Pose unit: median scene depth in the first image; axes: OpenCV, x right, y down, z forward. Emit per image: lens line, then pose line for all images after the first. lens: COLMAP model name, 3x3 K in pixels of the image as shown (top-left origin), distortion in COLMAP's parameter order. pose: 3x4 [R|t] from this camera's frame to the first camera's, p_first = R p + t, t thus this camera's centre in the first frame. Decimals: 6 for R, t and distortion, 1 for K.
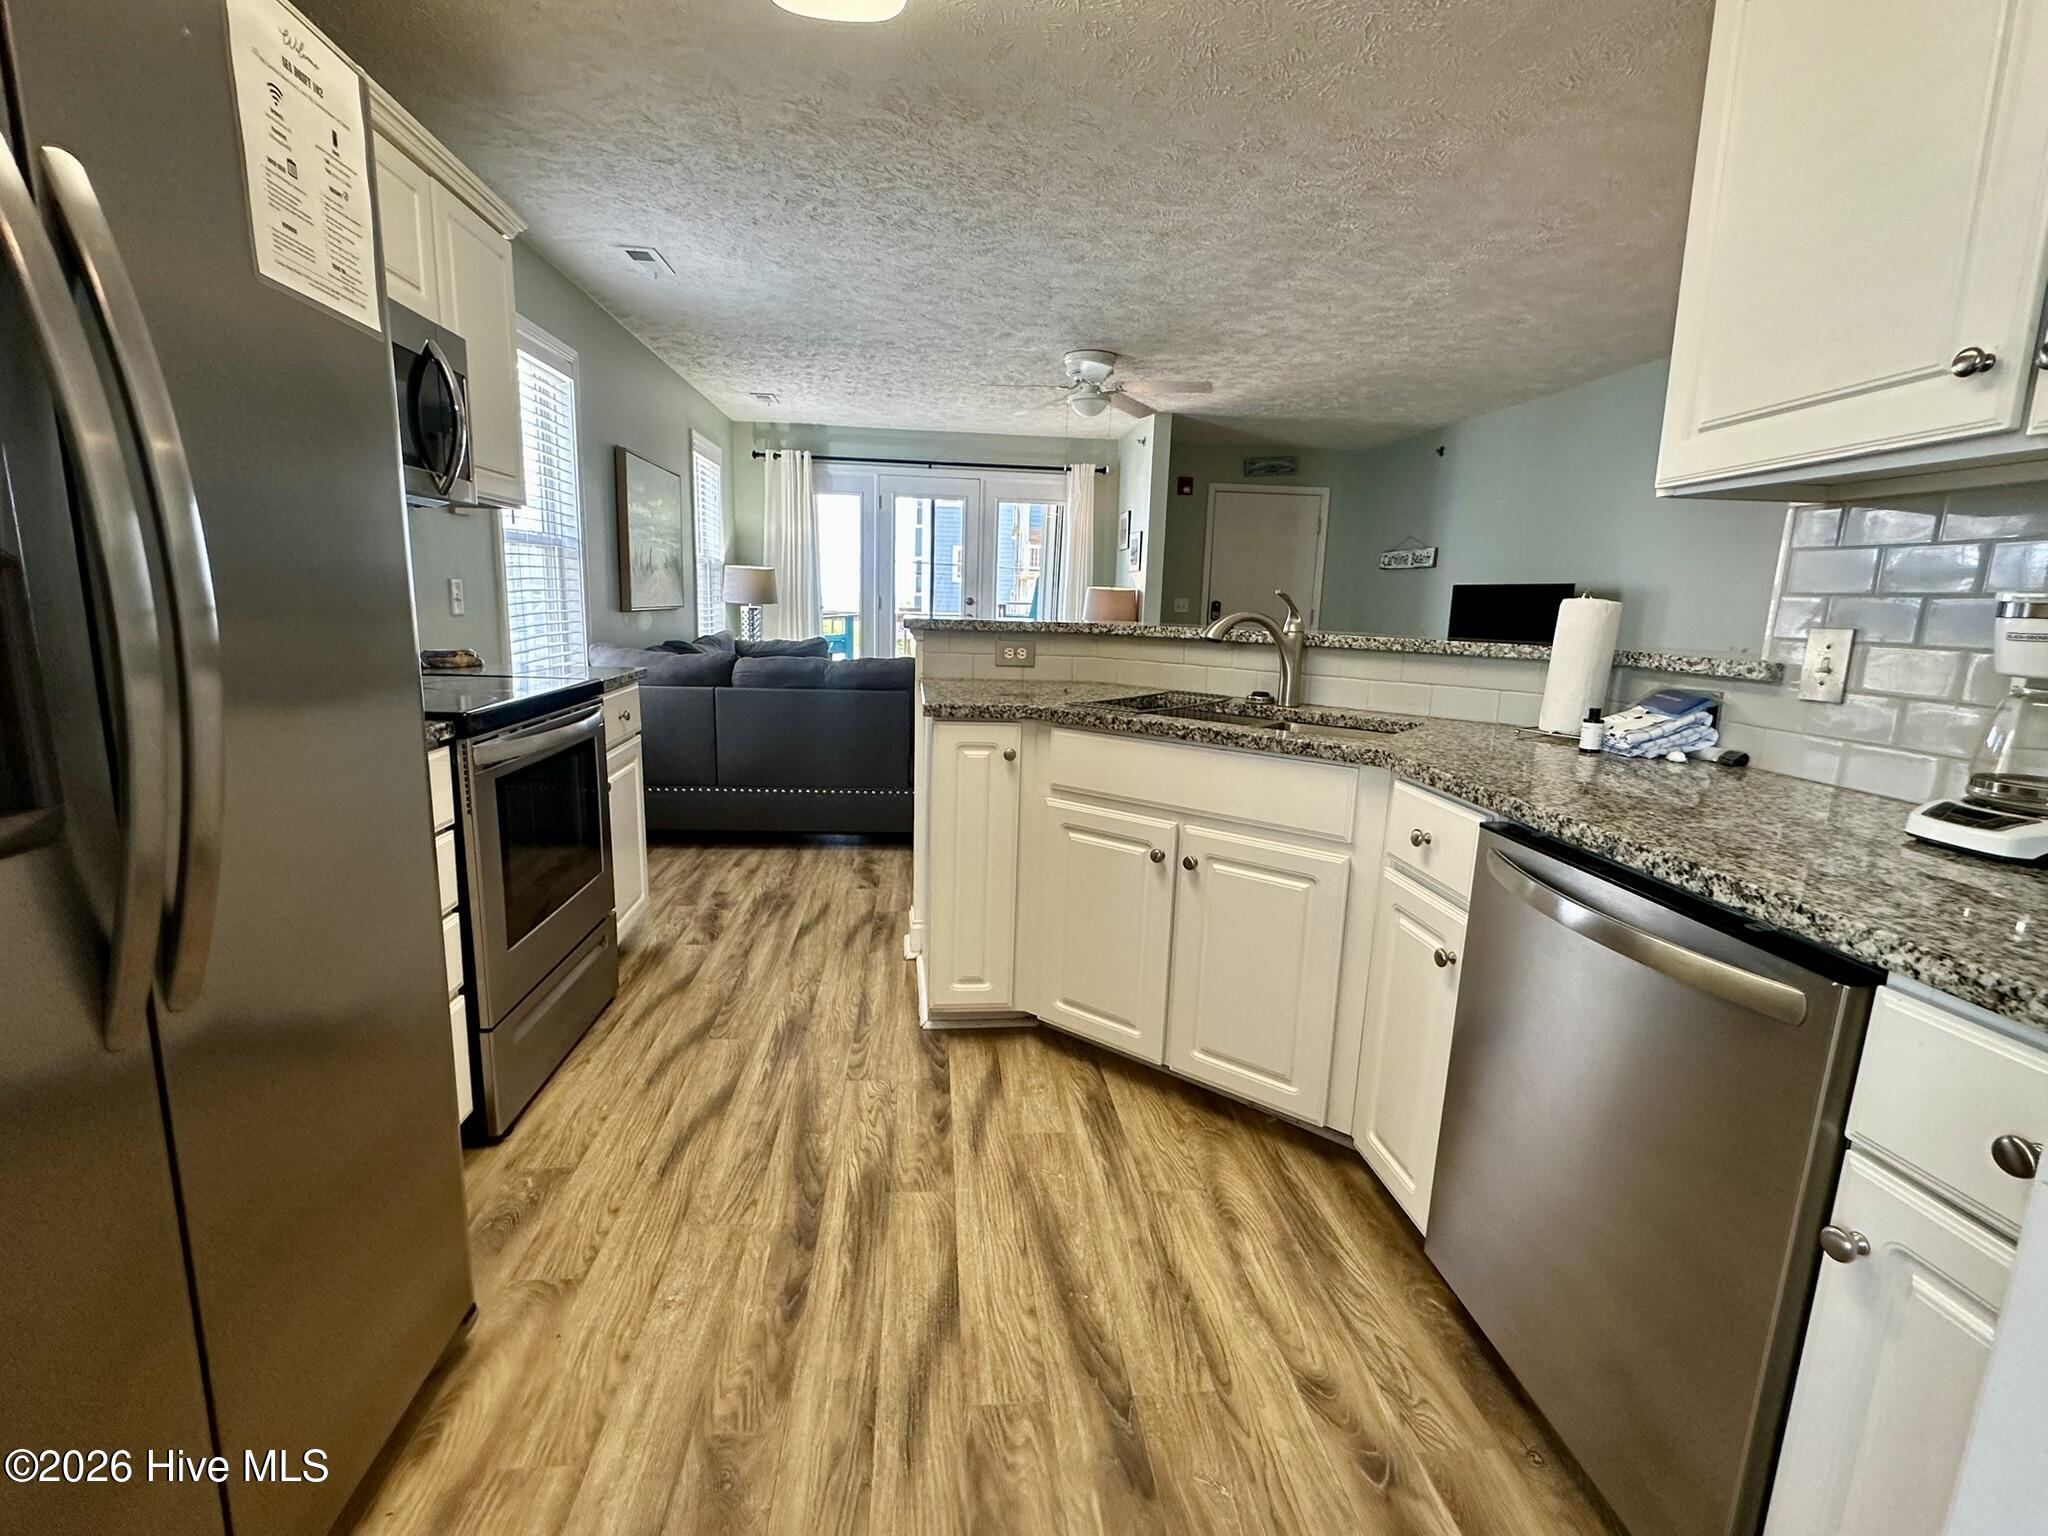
lens RADIAL K [[930.7, 0, 1021.2], [0, 930.7, 771.5], [0, 0, 1]] dist [-0.004711, 0.001001]
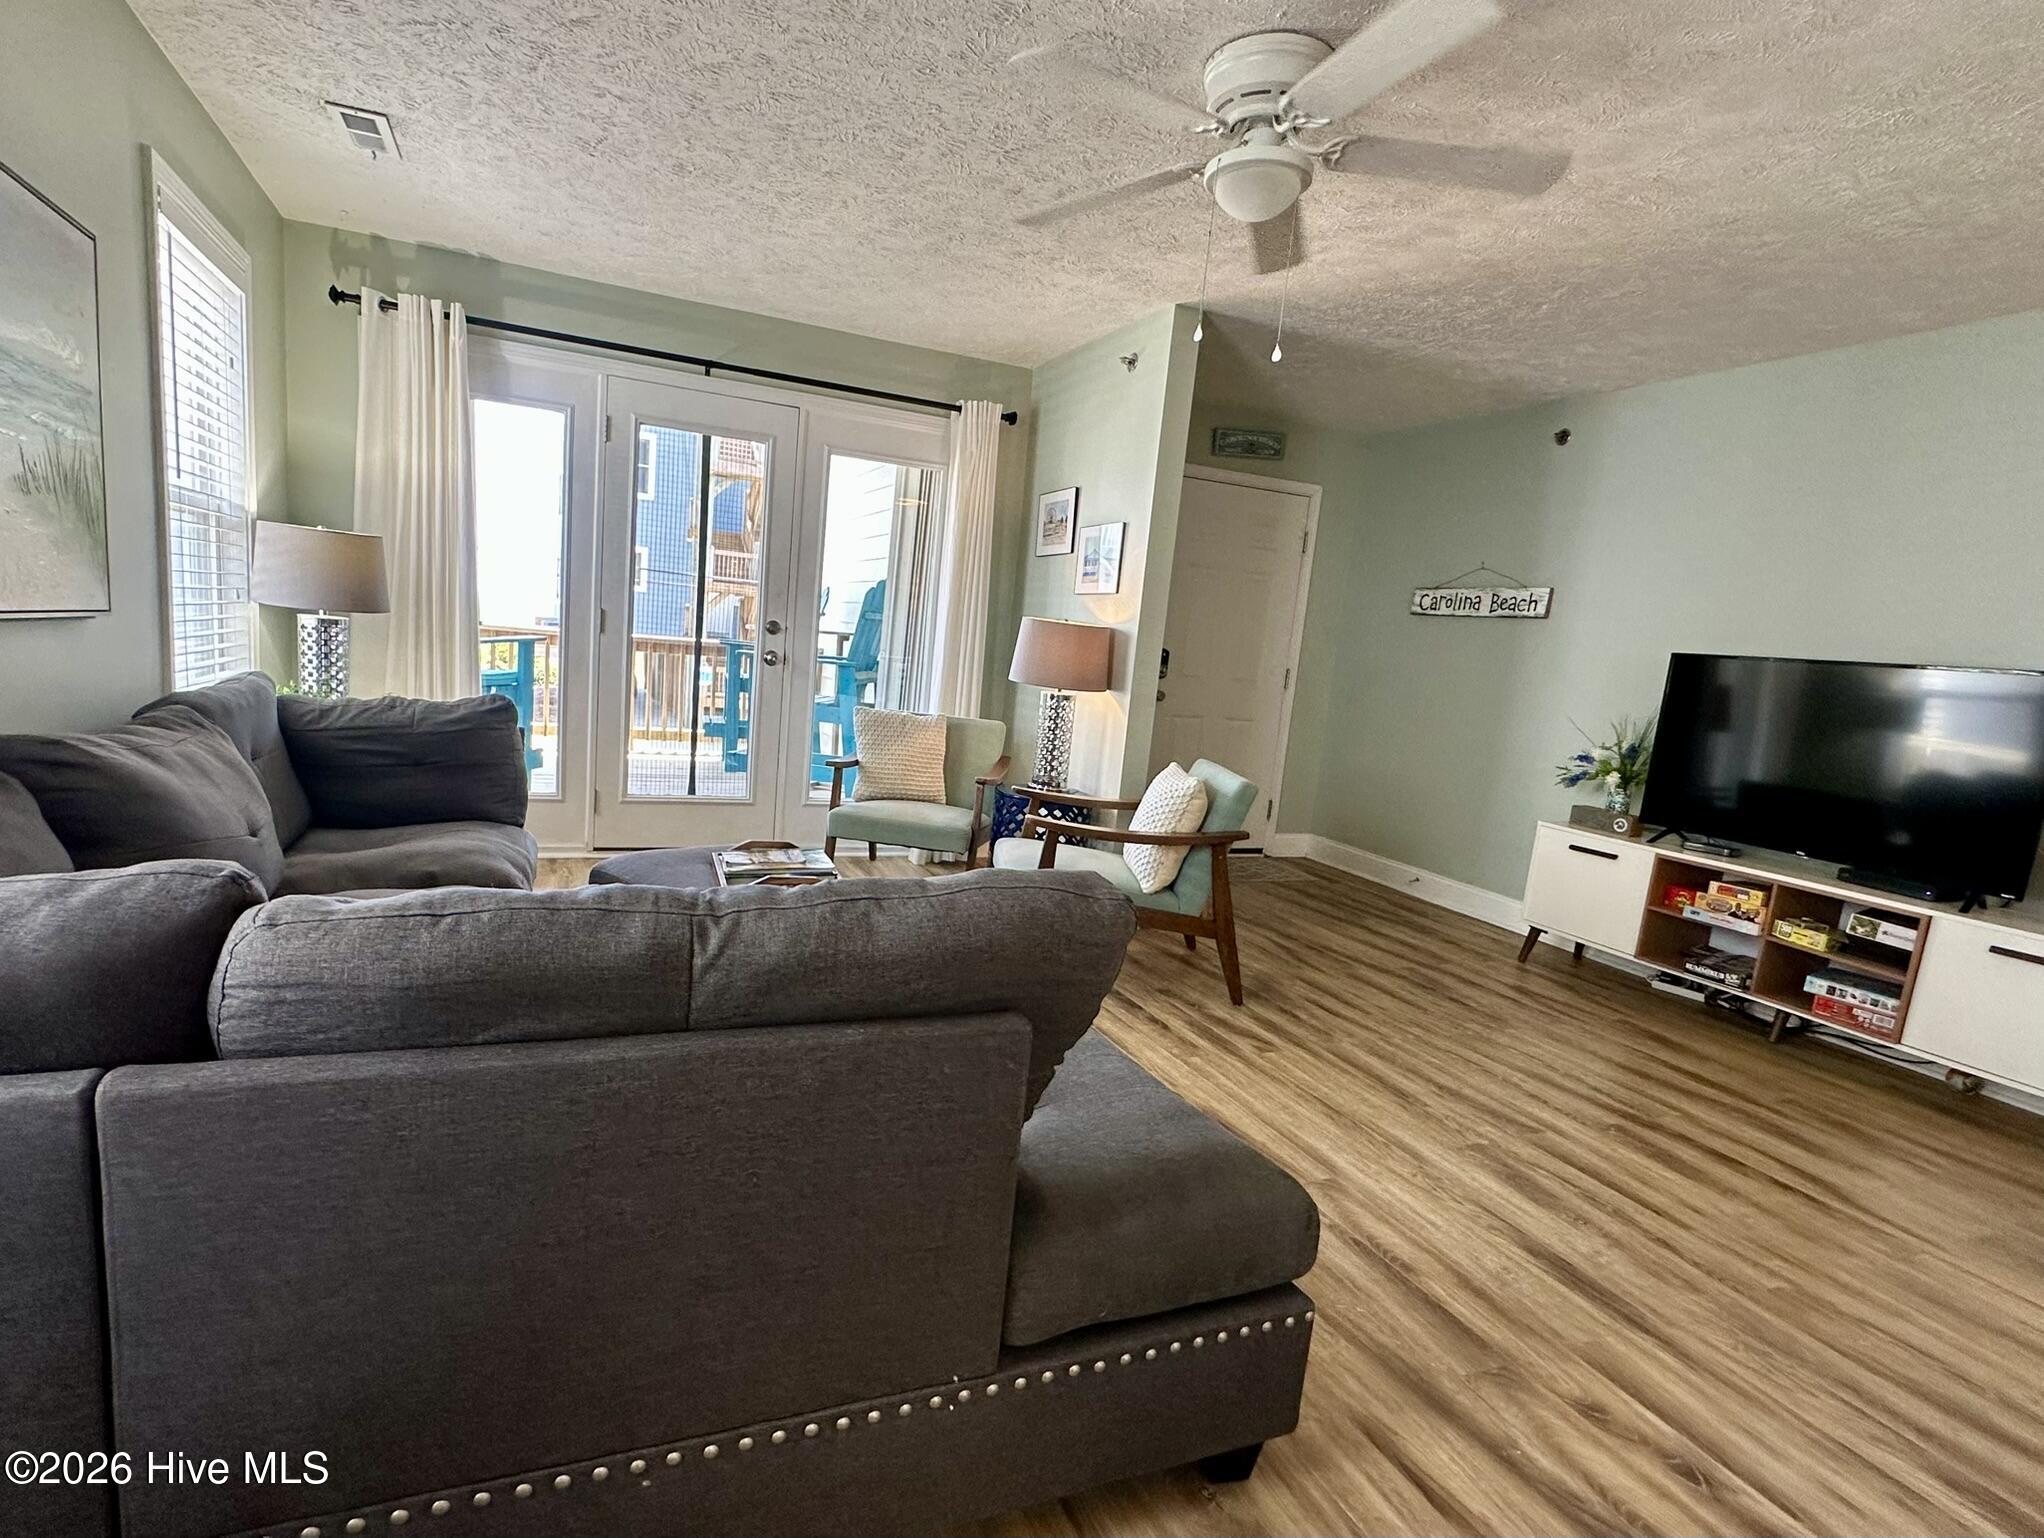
lens RADIAL K [[1008.2, 0, 964.8], [0, 1008.2, 798.9], [0, 0, 1]] dist [-0.002954, -0.000922]
pose [[0.959041, 0.007437, 0.283170, -0.303503], [-0.005032, 0.999945, -0.009219, -0.201718], [-0.283223, 0.007416, 0.959026, 1.041810]]
